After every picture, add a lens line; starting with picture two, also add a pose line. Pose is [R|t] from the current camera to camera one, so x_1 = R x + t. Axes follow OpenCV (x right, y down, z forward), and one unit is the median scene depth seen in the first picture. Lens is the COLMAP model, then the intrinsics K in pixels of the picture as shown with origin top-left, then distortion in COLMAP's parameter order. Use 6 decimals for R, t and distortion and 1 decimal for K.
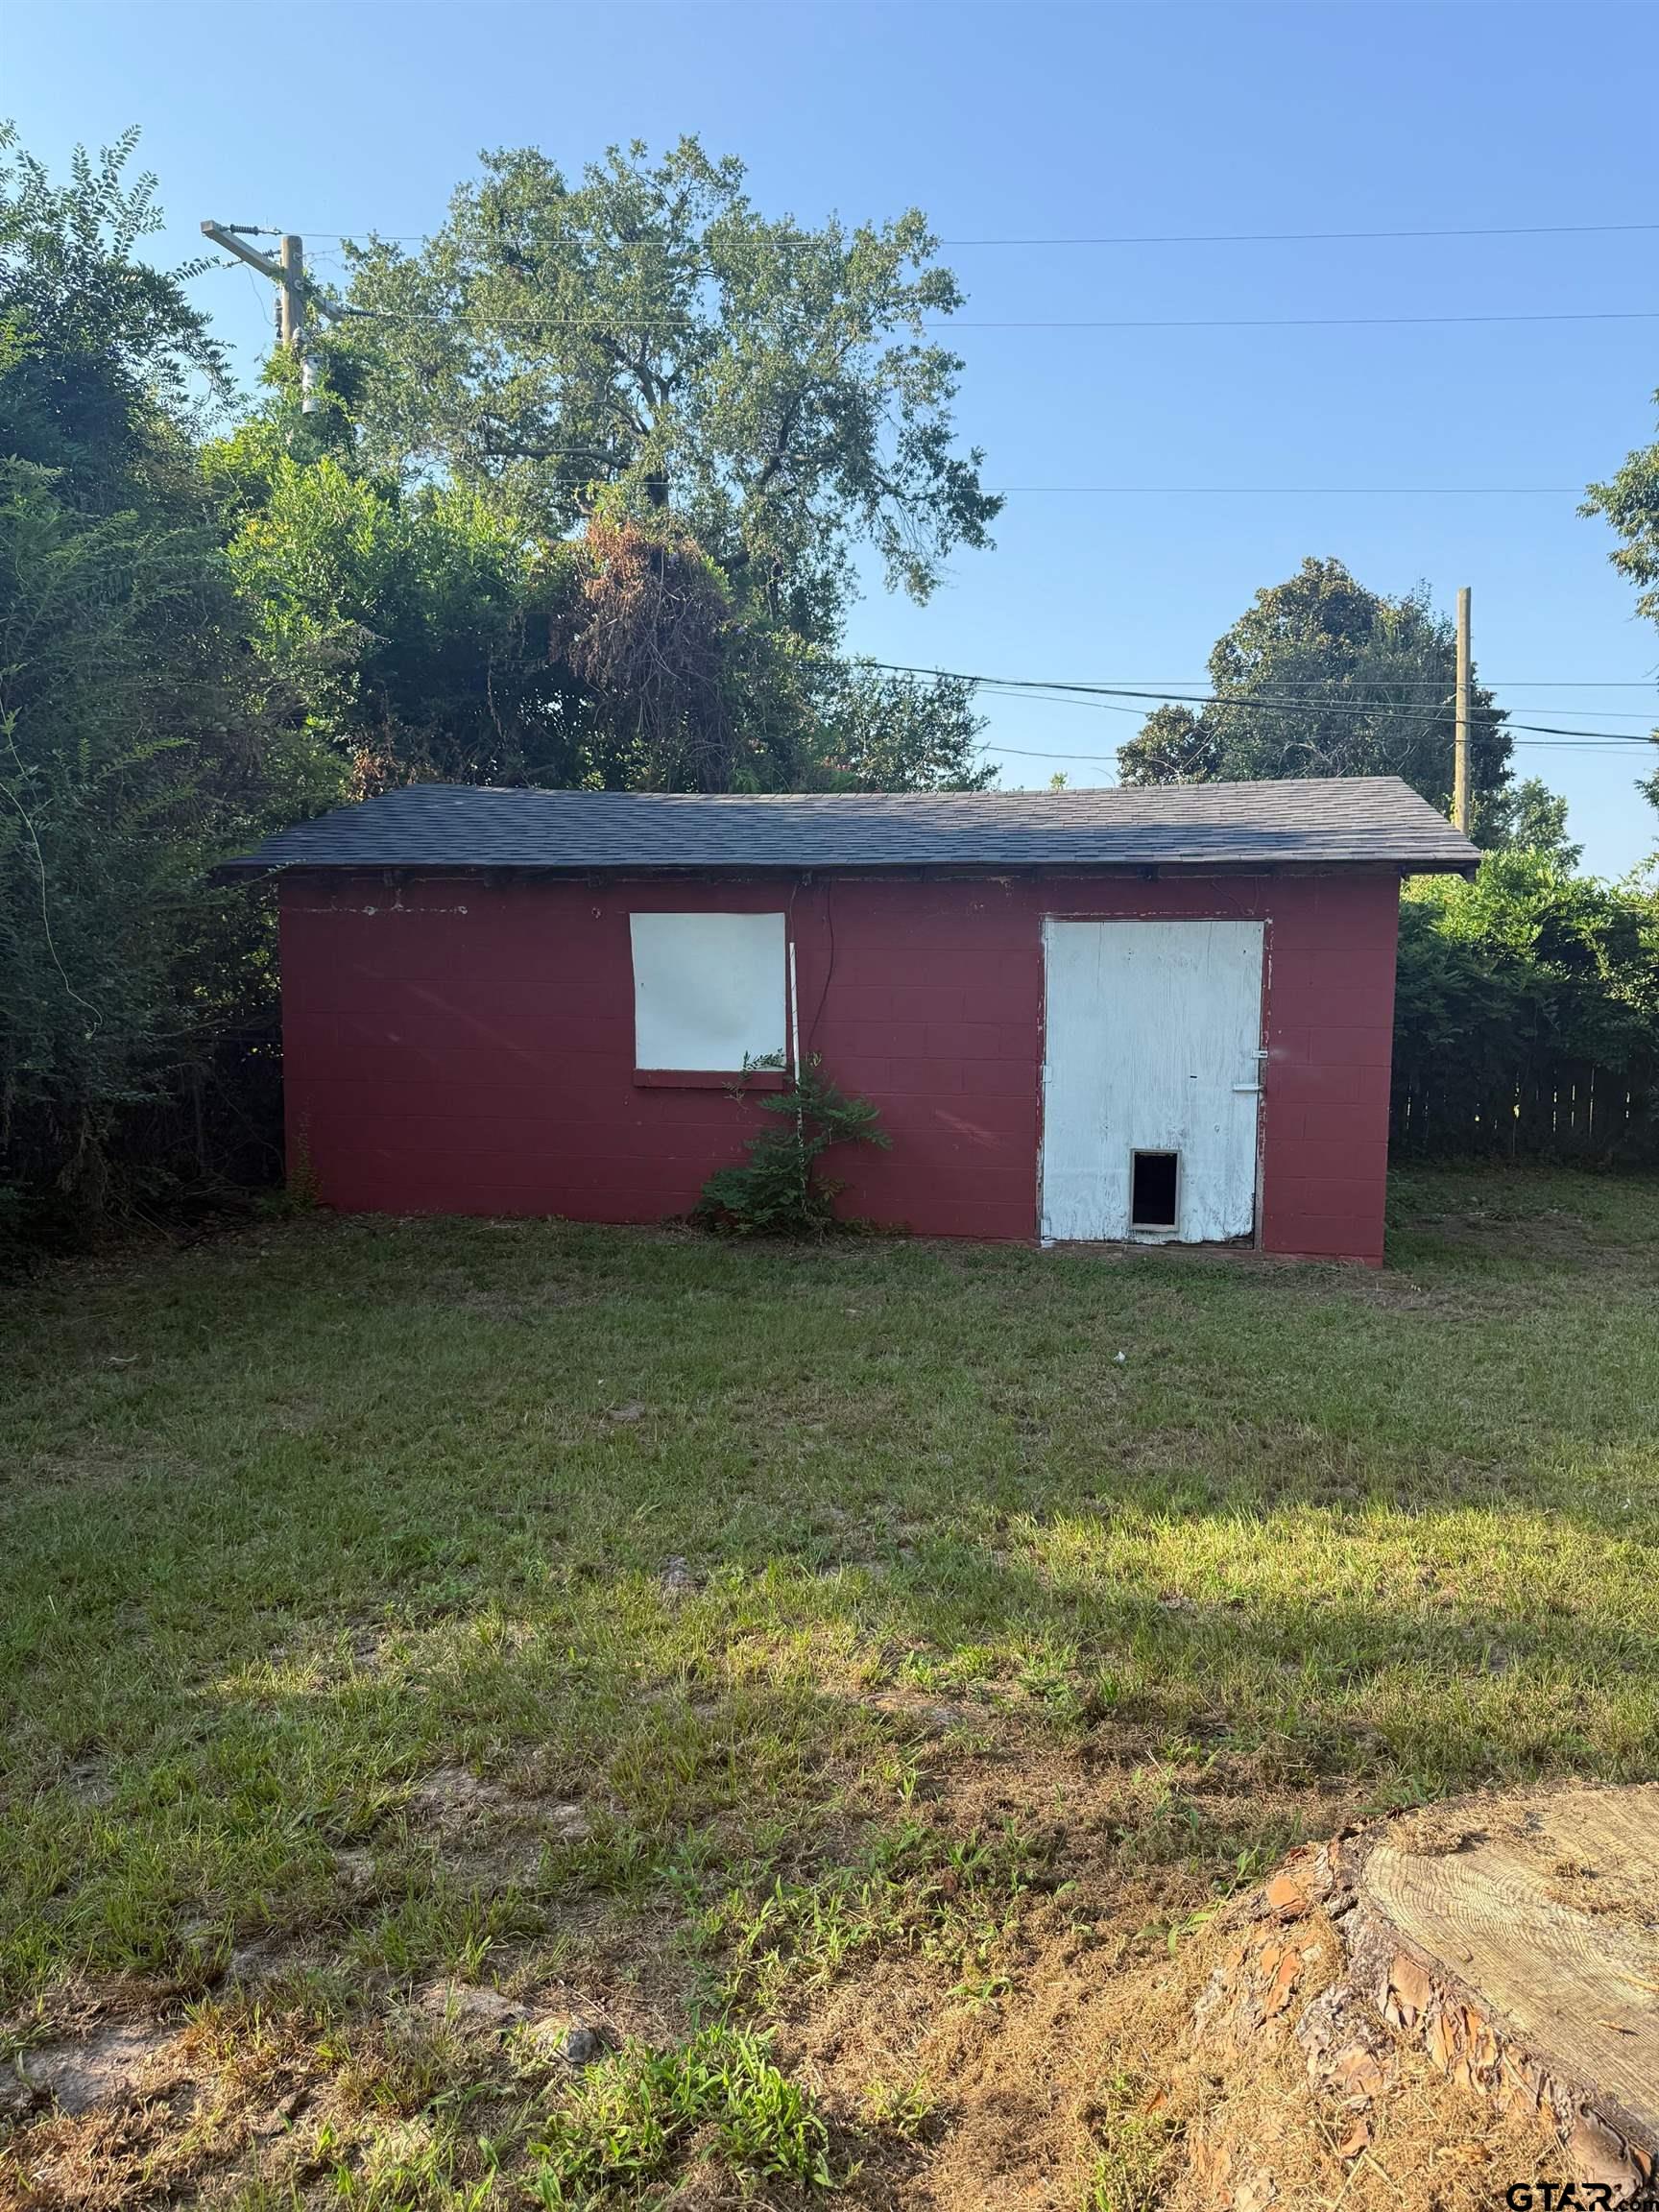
lens RADIAL K [[1556.6, 0, 823.3], [0, 1556.6, 1130.9], [0, 0, 1]] dist [0.058149, -0.070998]
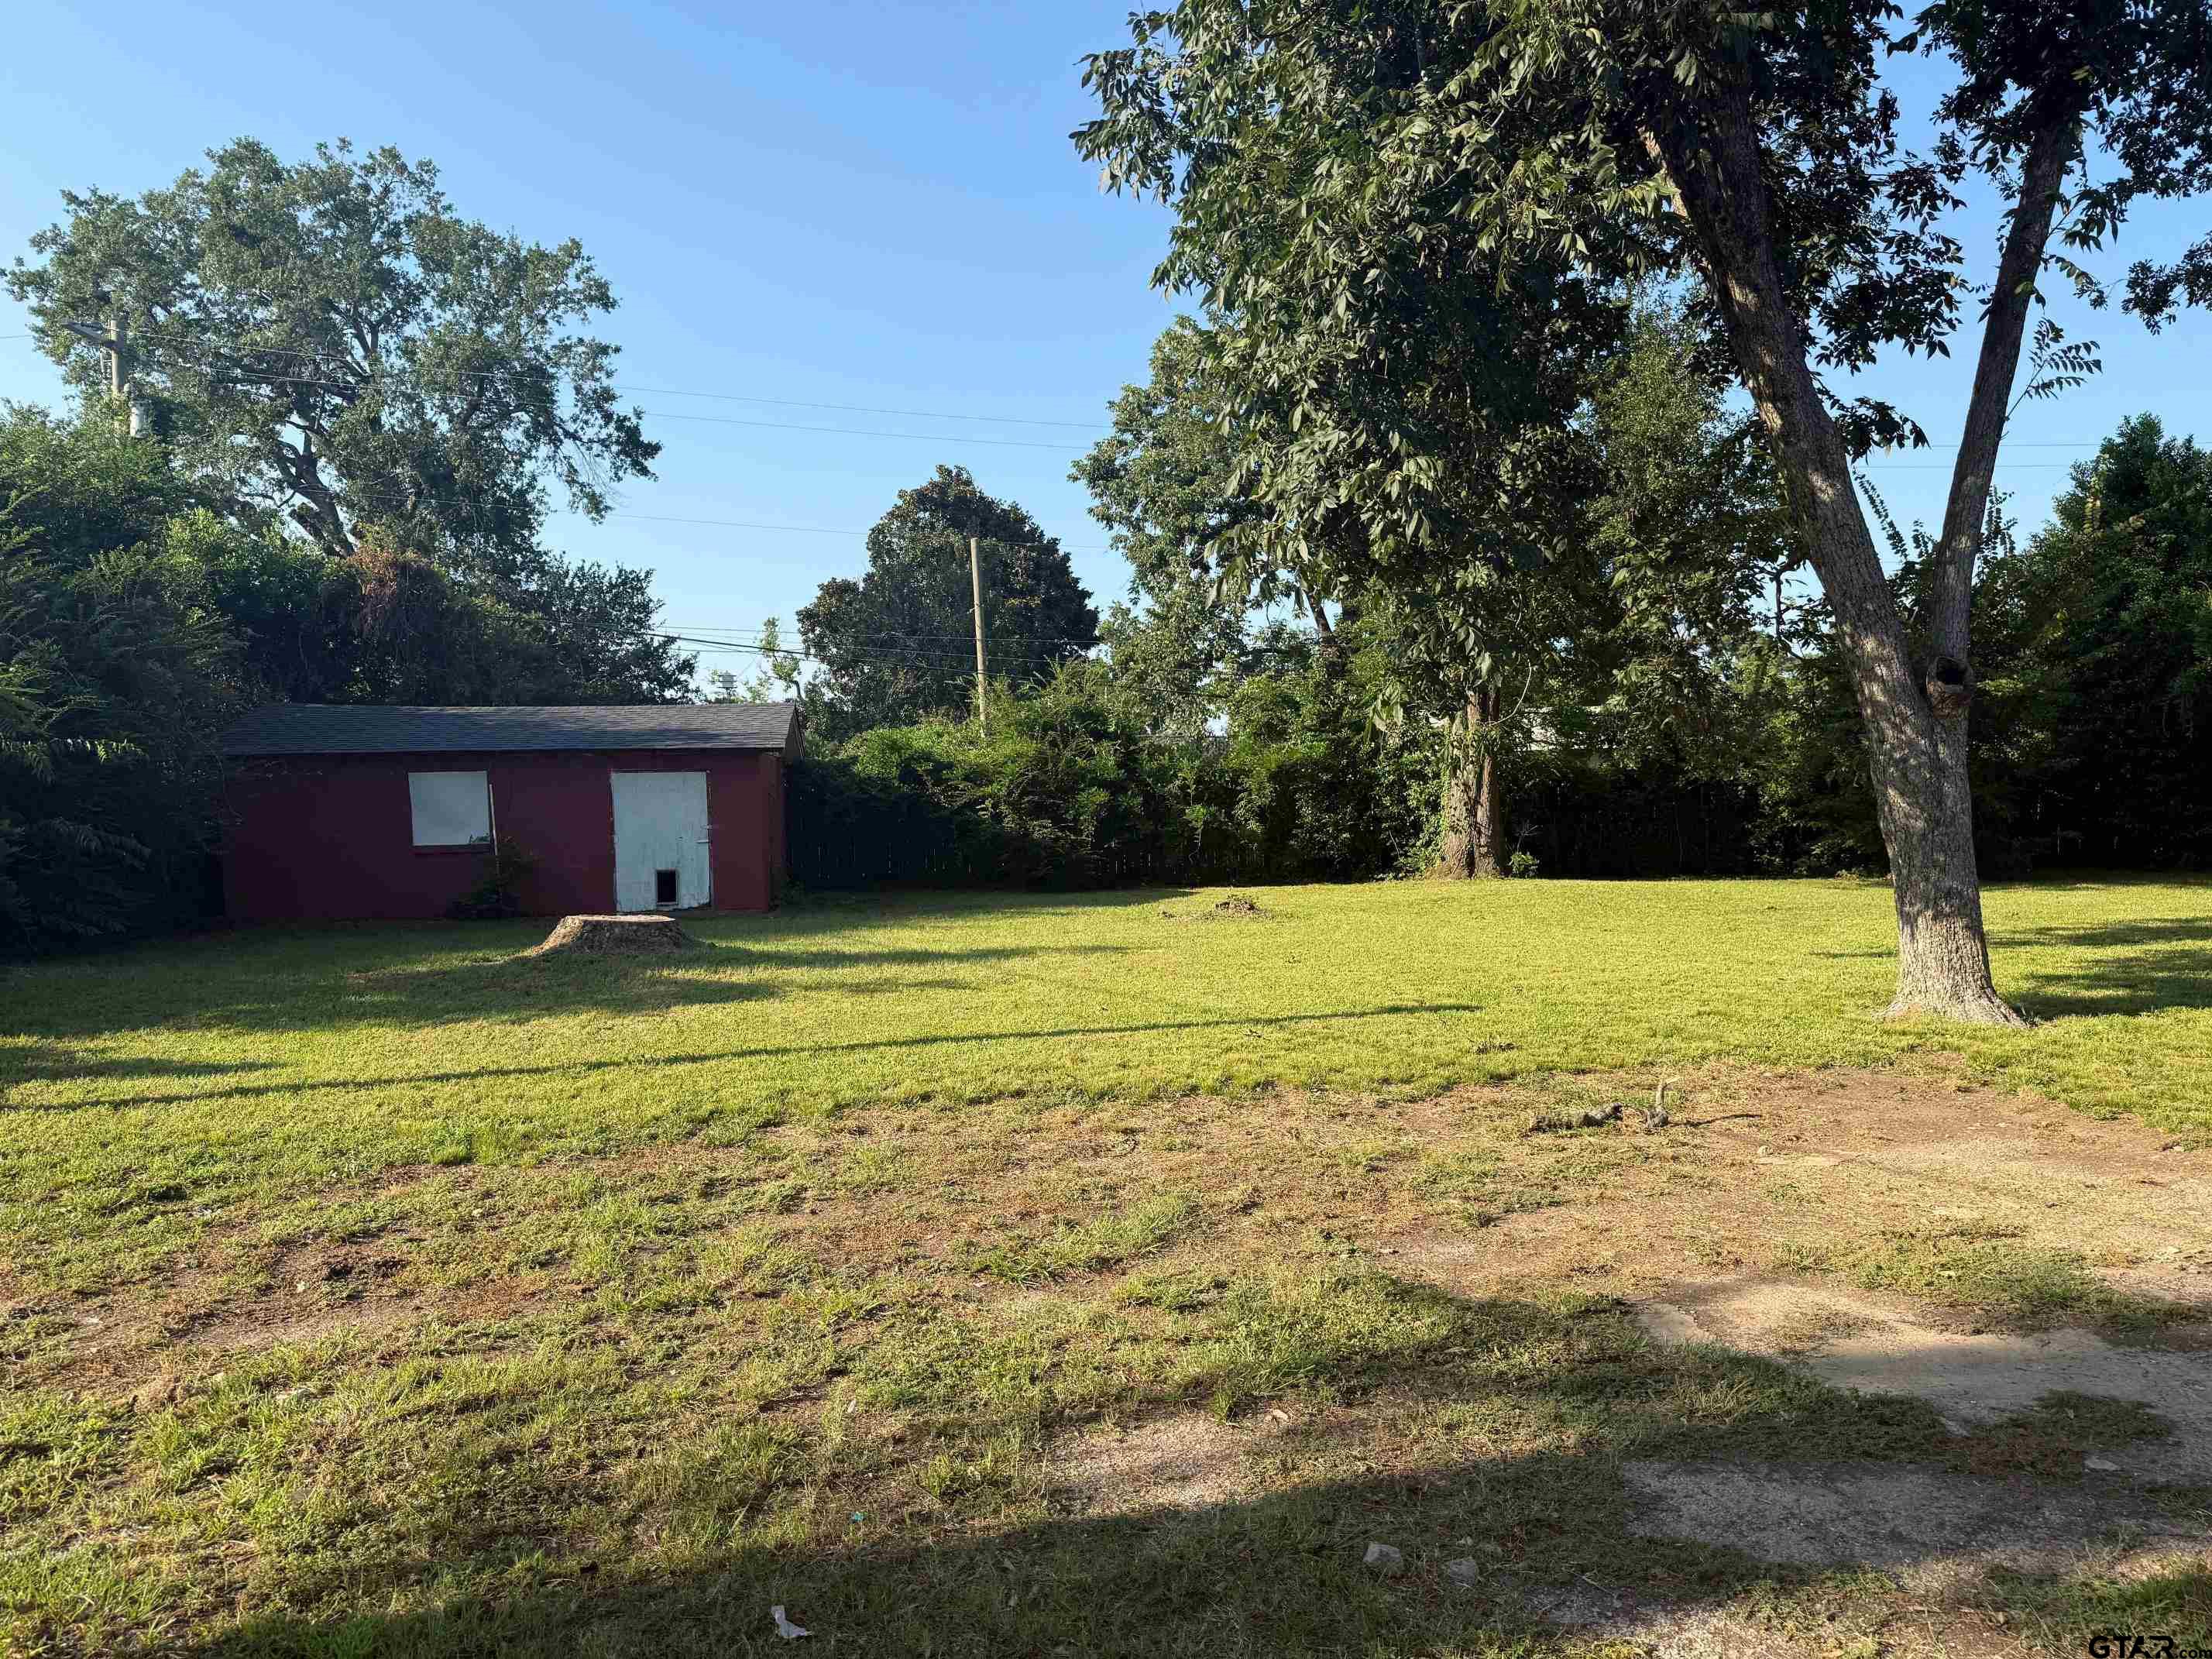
lens RADIAL K [[1556.6, 0, 1090.9], [0, 1556.6, 848.2], [0, 0, 1]] dist [0.058149, -0.070998]
pose [[0.944417, -0.034623, 0.326922, 0.013241], [0.057915, 0.996408, -0.061778, 0.039392], [-0.323608, 0.077277, 0.943030, -0.340038]]
